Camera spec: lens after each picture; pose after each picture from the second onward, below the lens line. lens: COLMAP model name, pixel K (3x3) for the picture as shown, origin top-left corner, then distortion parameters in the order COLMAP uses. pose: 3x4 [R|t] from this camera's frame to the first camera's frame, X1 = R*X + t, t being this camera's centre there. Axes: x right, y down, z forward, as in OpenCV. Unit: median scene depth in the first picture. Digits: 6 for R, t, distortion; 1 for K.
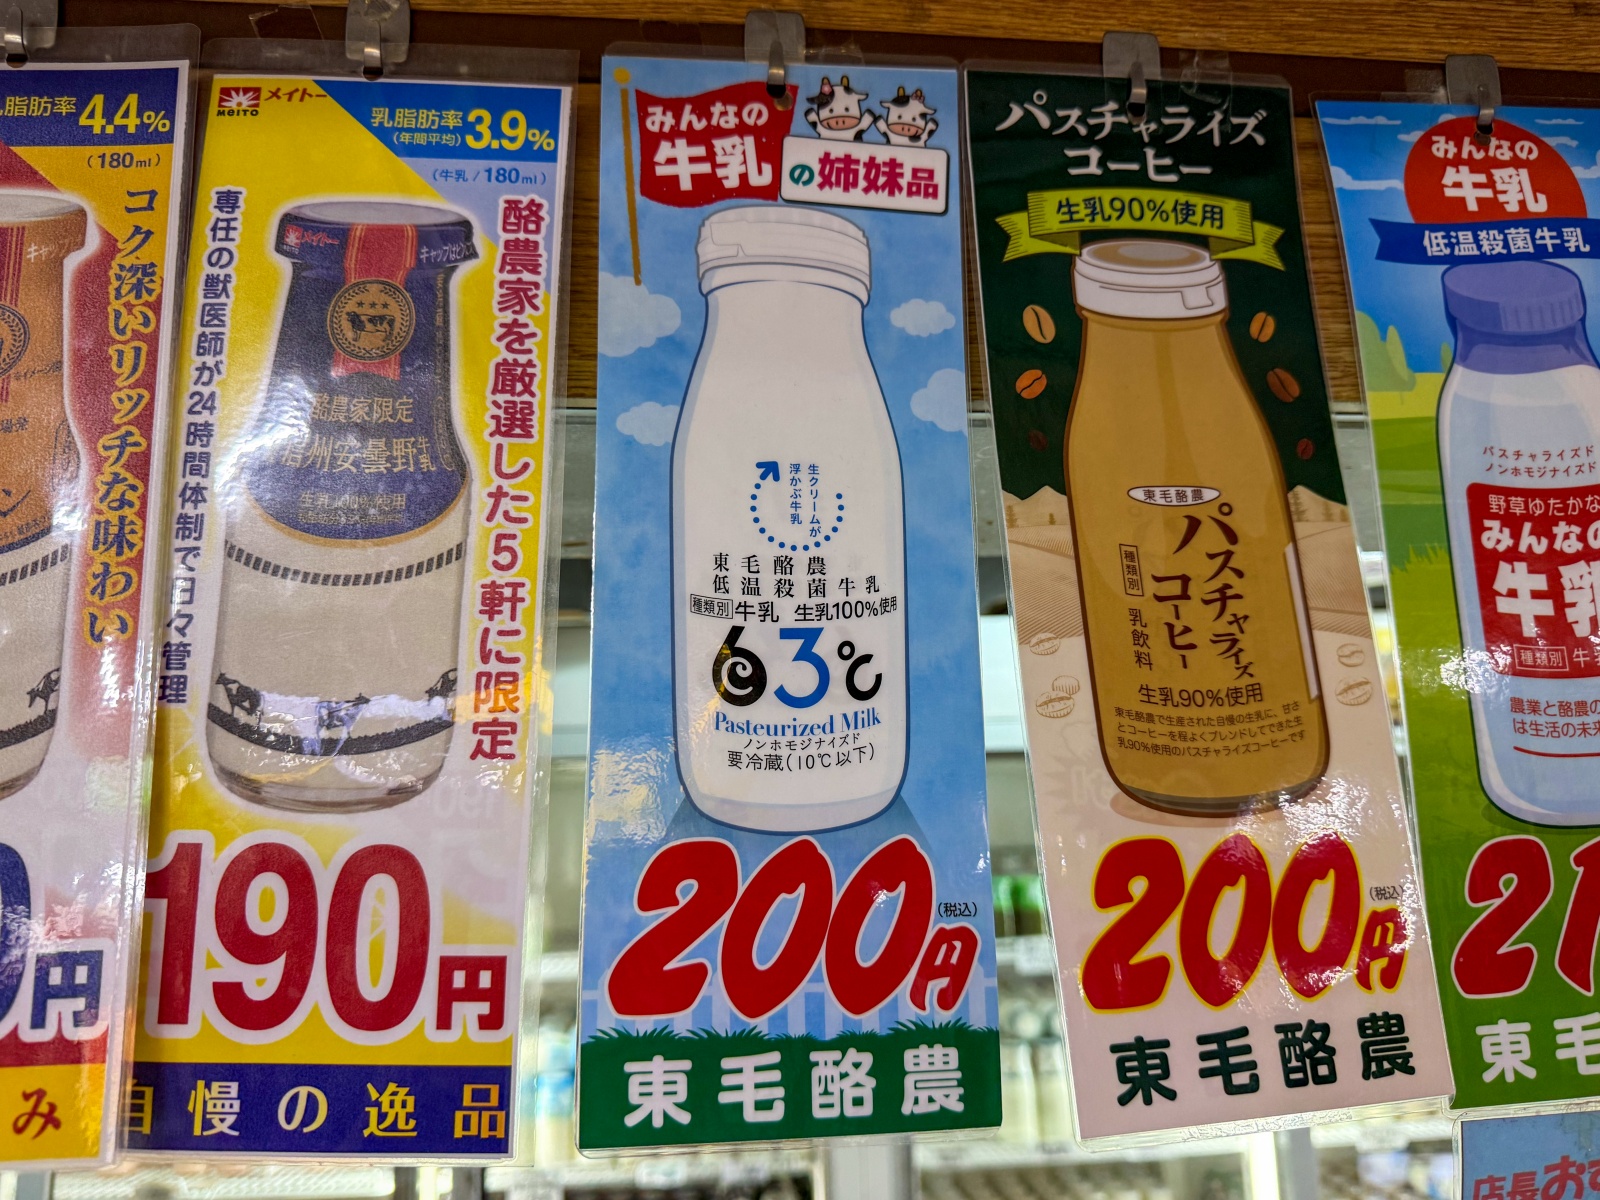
lens RADIAL K [[1209.1, 0, 774.5], [0, 1209.1, 600.0], [0, 0, 1]] dist [-0.011017, -0.007898]
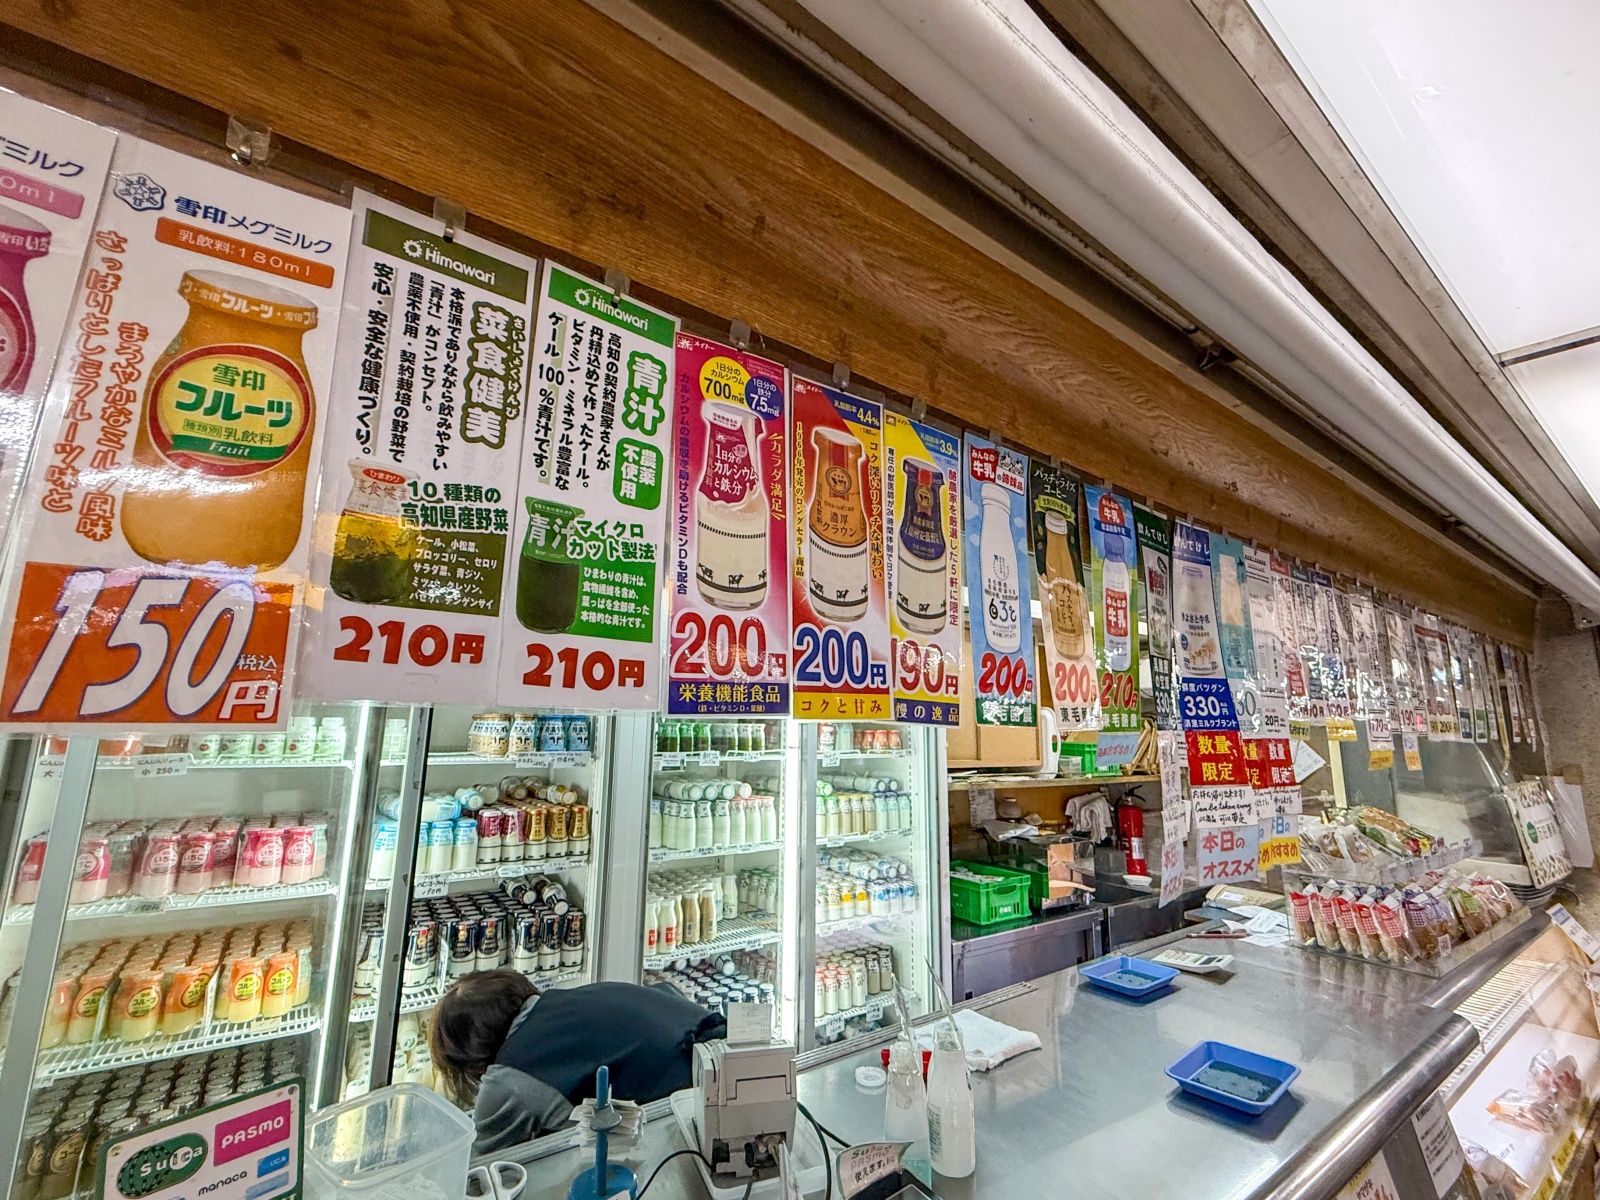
lens RADIAL K [[710.6, 0, 800.0], [0, 710.6, 600.0], [0, 0, 1]] dist [0.000193, 0.000172]
pose [[0.850793, 0.133946, 0.508144, -1.656501], [-0.139207, 0.989872, -0.027853, 0.171651], [-0.506728, -0.047040, 0.860822, -0.608519]]
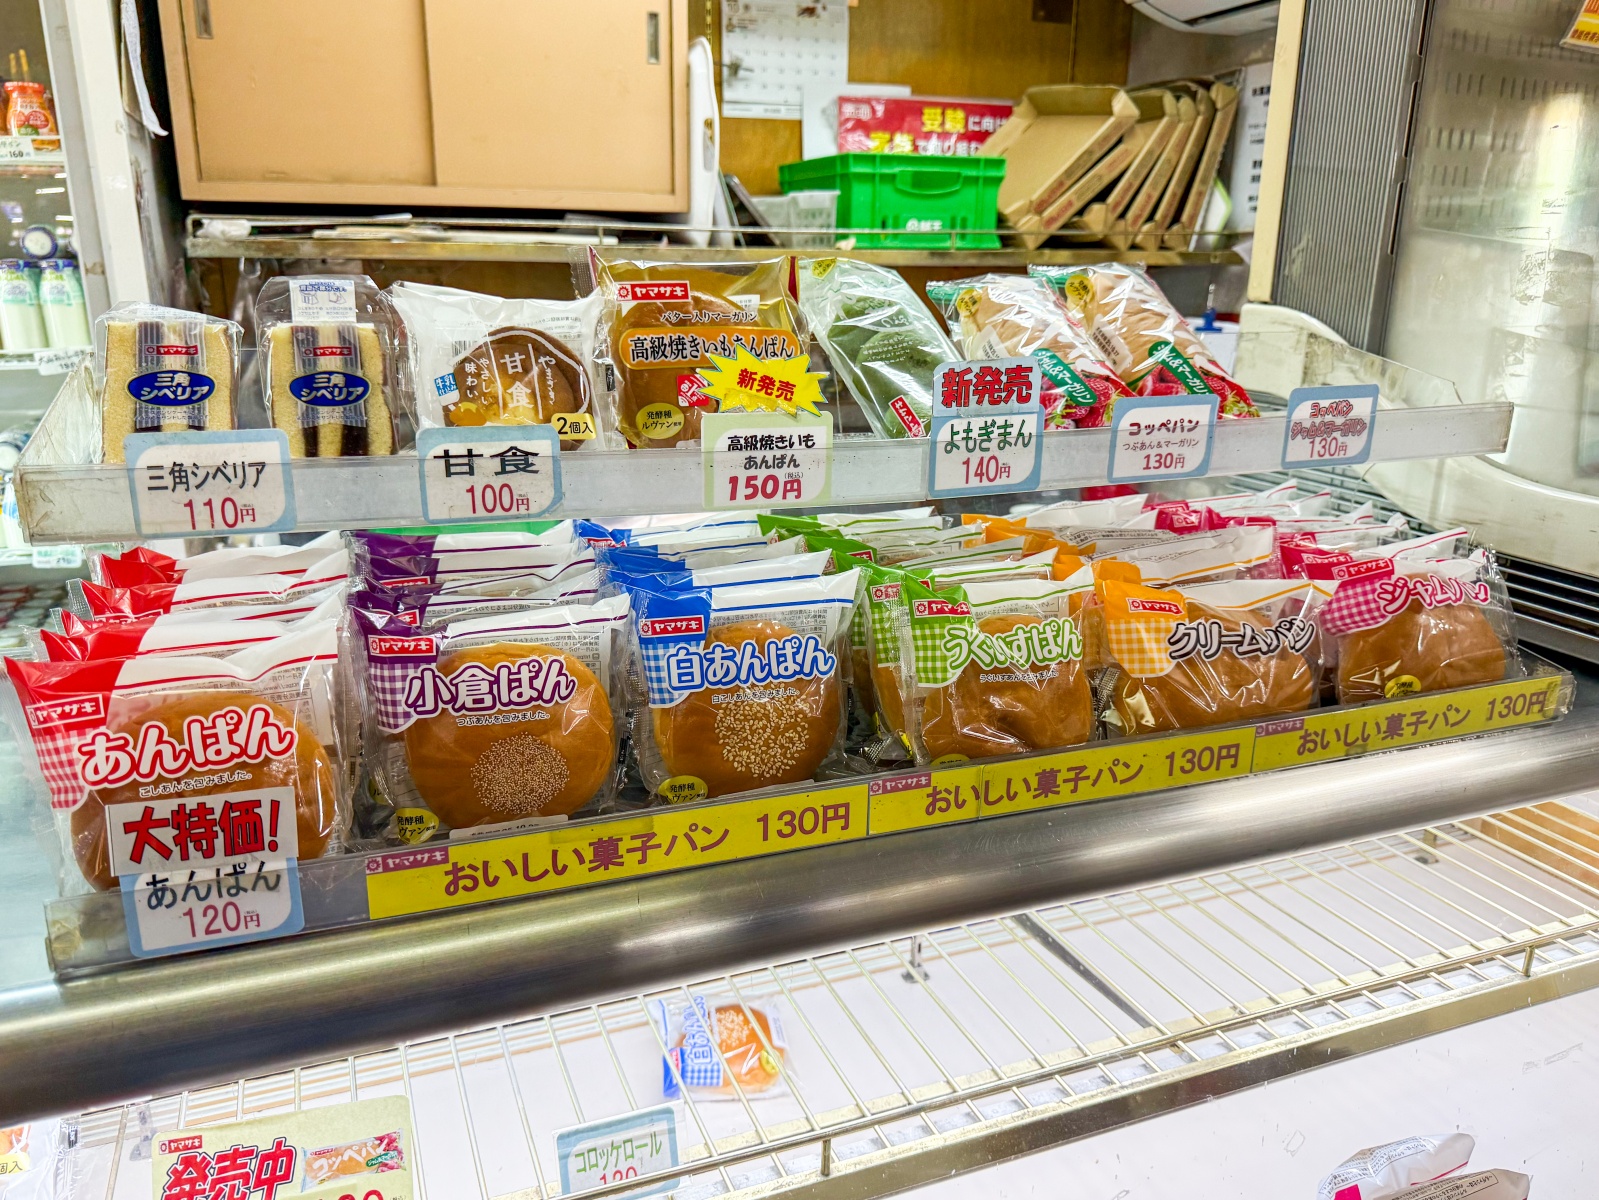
lens RADIAL K [[1201.2, 0, 799.5], [0, 1201.2, 600.0], [0, 0, 1]] dist [0.055054, -0.087918]
pose [[0.960482, -0.039527, 0.275521, 5.079138], [-0.090698, 0.891395, 0.444060, 0.664101], [-0.263151, -0.451501, 0.852584, -0.257653]]
